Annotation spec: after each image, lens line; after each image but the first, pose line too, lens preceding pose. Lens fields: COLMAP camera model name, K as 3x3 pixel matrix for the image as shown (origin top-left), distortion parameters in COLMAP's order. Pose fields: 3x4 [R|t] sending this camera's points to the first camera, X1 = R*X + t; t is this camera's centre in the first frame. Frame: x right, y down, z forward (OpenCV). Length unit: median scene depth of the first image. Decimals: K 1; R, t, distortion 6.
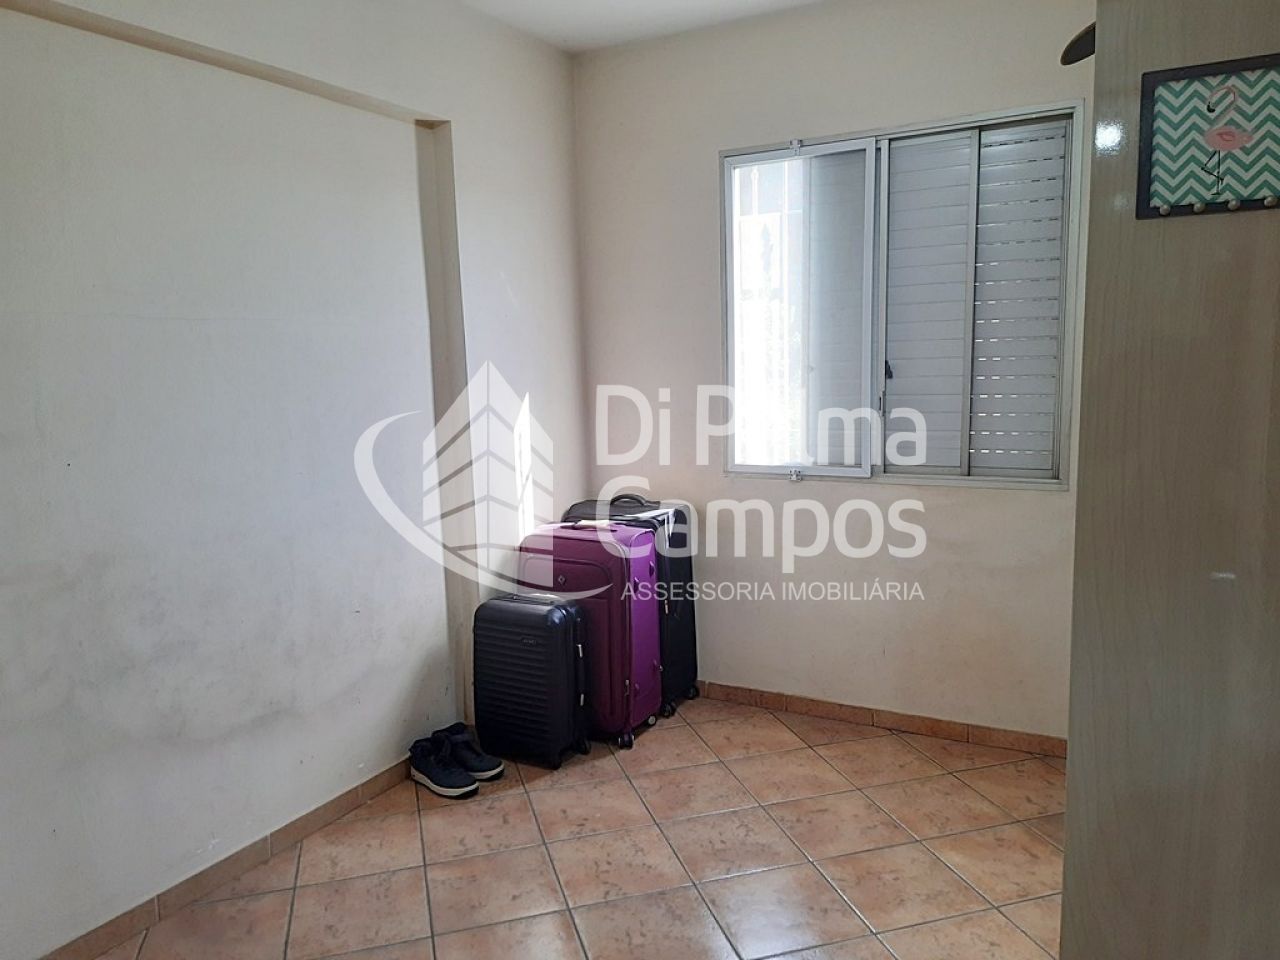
lens RADIAL K [[928.7, 0, 643.2], [0, 928.7, 475.9], [0, 0, 1]] dist [0.078057, -0.037627]
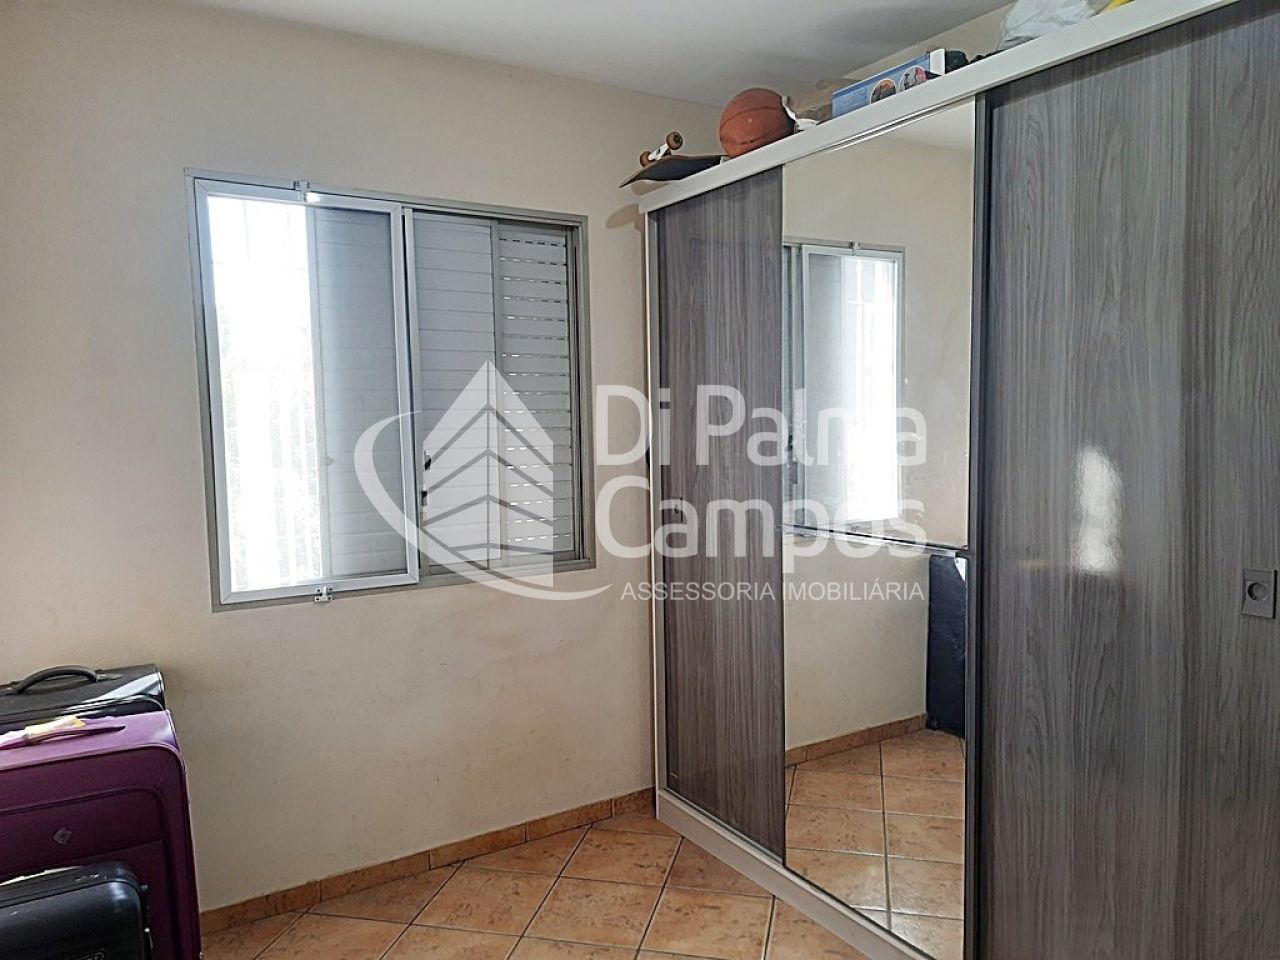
lens RADIAL K [[928.7, 0, 641.7], [0, 928.7, 482.8], [0, 0, 1]] dist [0.078057, -0.037627]
pose [[0.503350, -0.045237, 0.862898, -0.413210], [0.116209, 0.993100, -0.015724, -0.054480], [-0.856233, 0.108191, 0.505134, 0.375405]]
